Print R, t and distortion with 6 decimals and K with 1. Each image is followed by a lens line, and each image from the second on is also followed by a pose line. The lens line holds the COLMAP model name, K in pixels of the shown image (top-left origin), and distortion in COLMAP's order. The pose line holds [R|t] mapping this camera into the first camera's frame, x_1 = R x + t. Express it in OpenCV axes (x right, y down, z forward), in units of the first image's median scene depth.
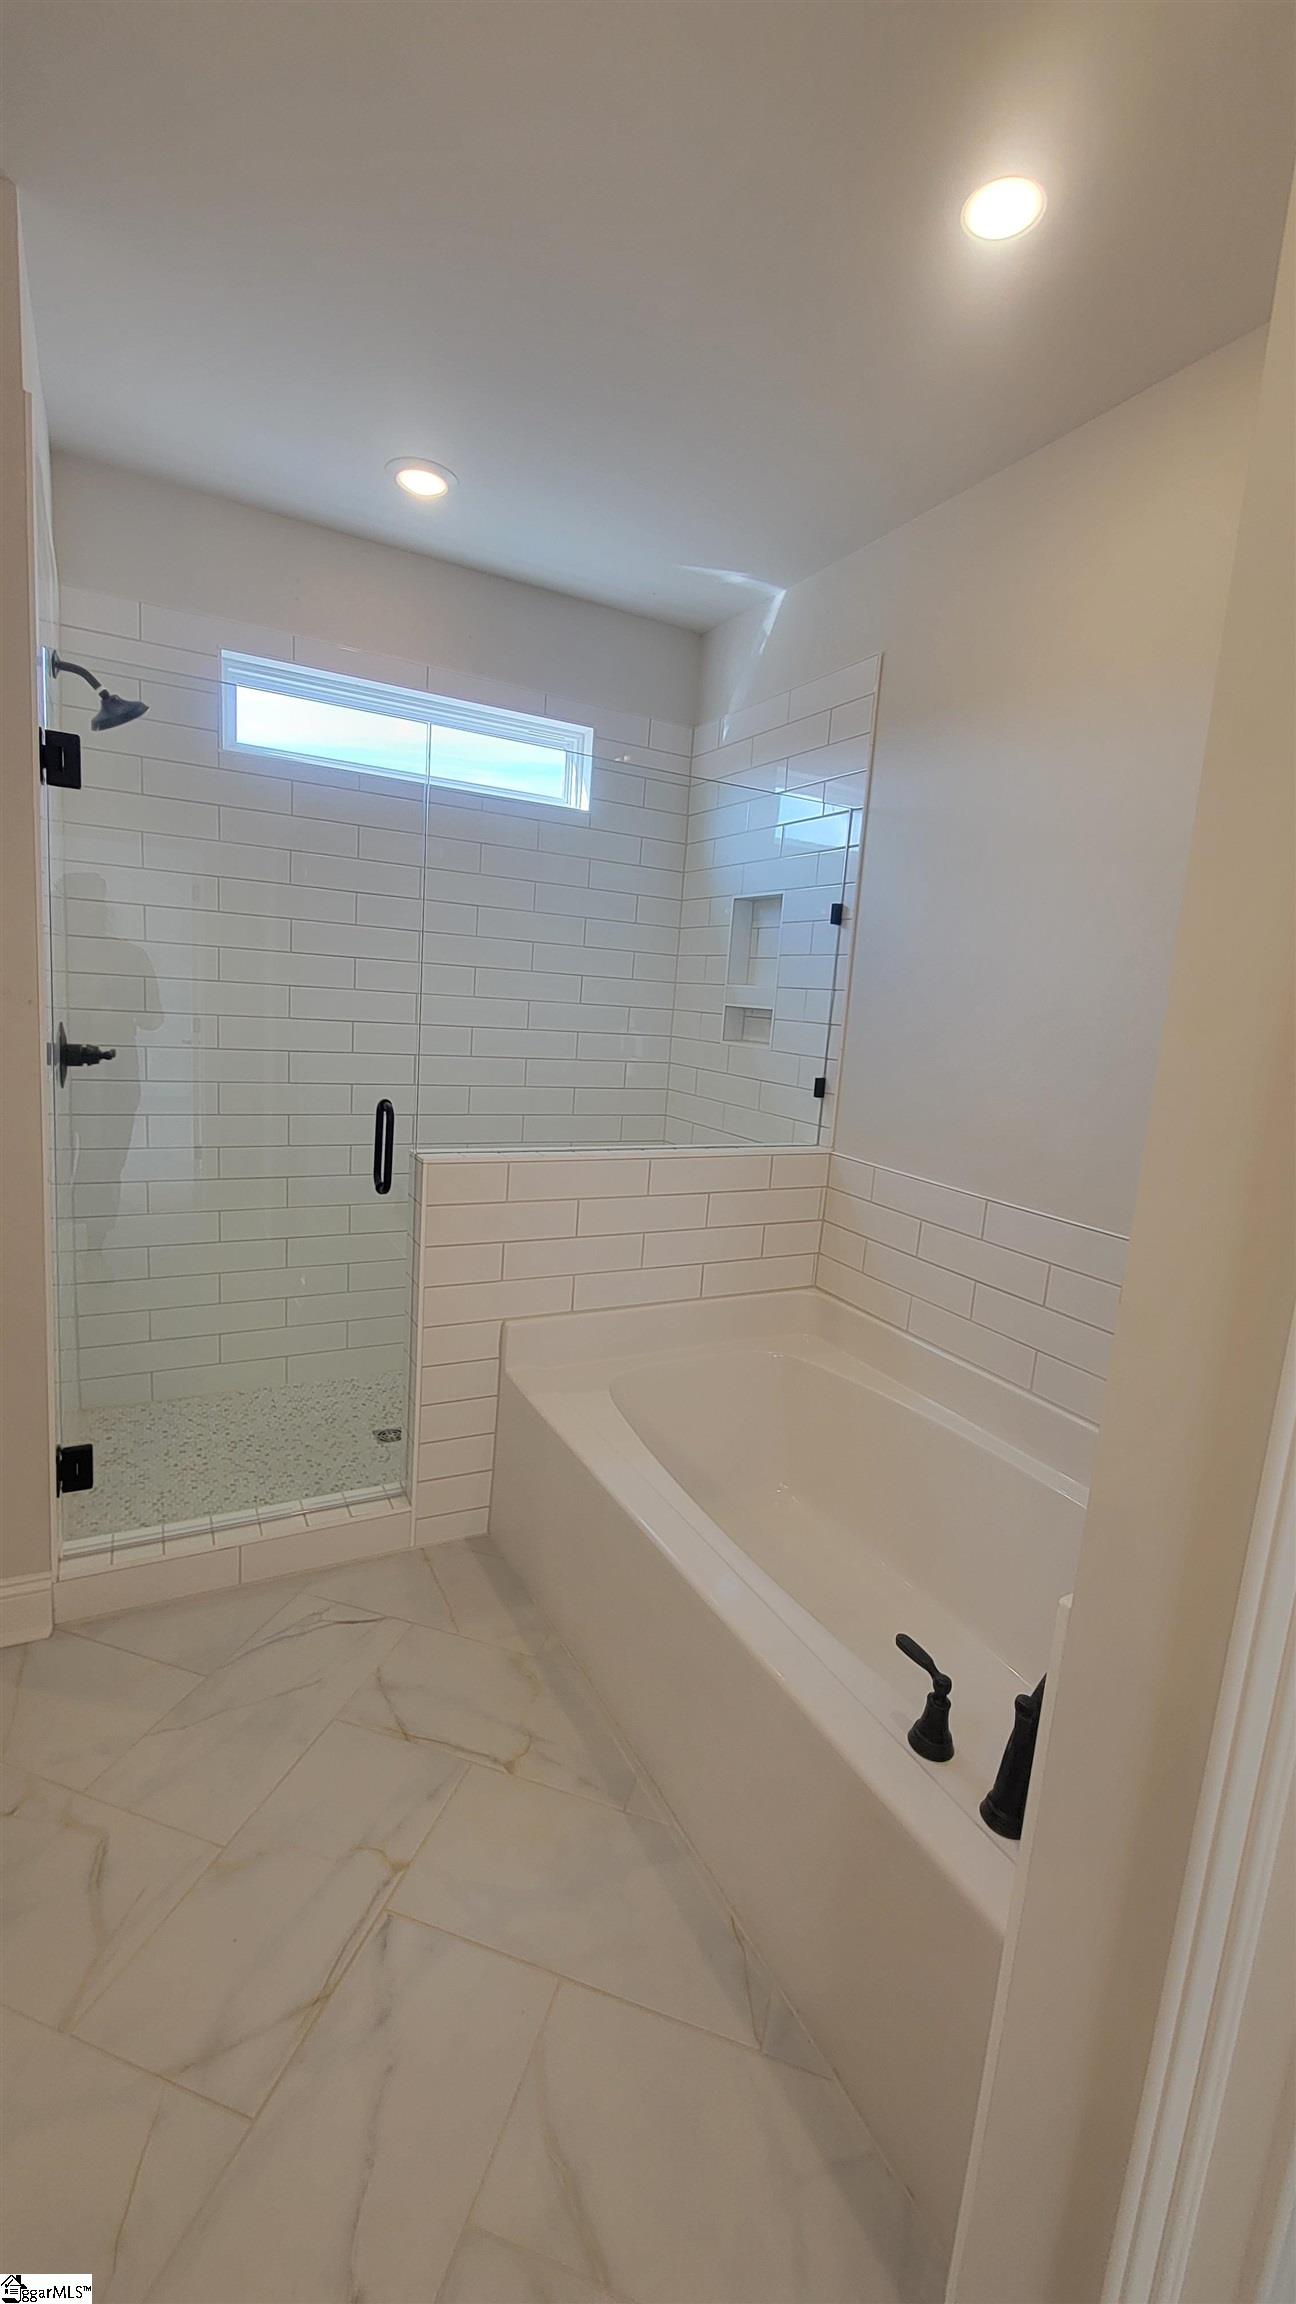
lens RADIAL K [[939.2, 0, 657.7], [0, 939.2, 1153.1], [0, 0, 1]] dist [0.002631, -0.000001]
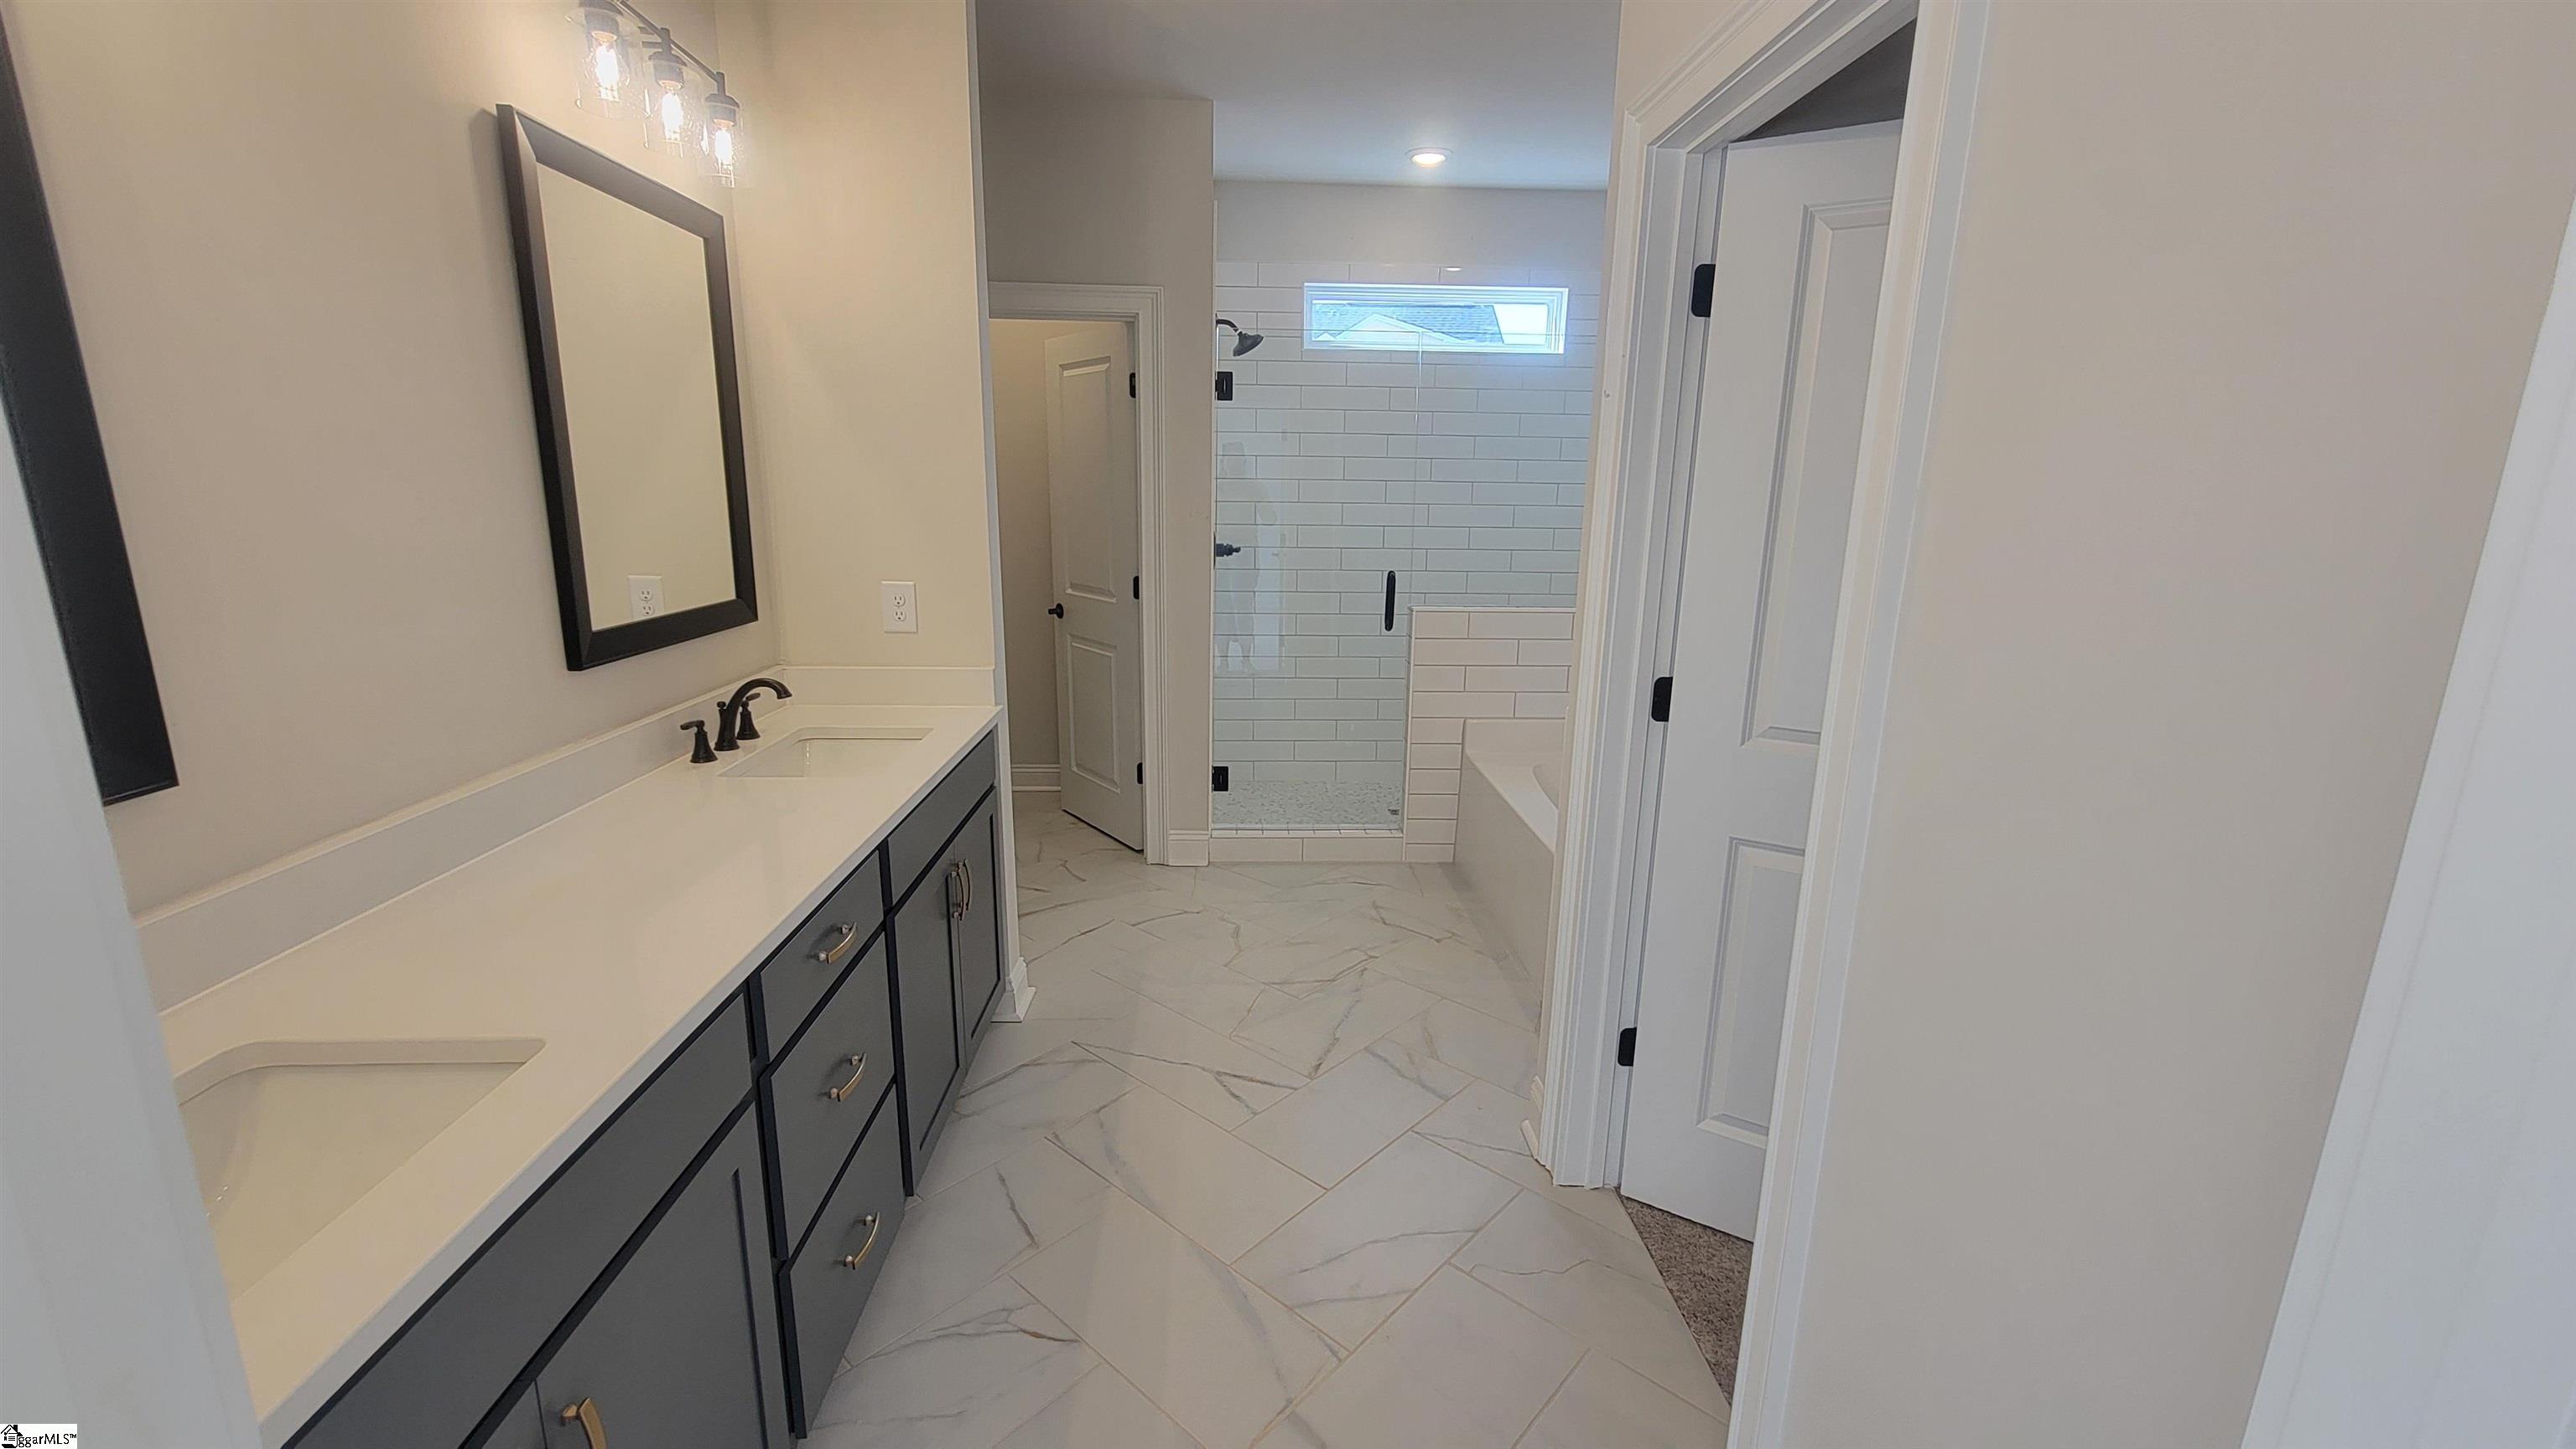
lens RADIAL K [[1050.0, 0, 1281.9], [0, 1050.0, 729.7], [0, 0, 1]] dist [0.002631, -0.000001]
pose [[0.899876, 0.035625, -0.434689, 0.316894], [-0.020892, 0.999035, 0.038628, 0.143395], [0.435646, -0.025679, 0.899752, -0.669817]]
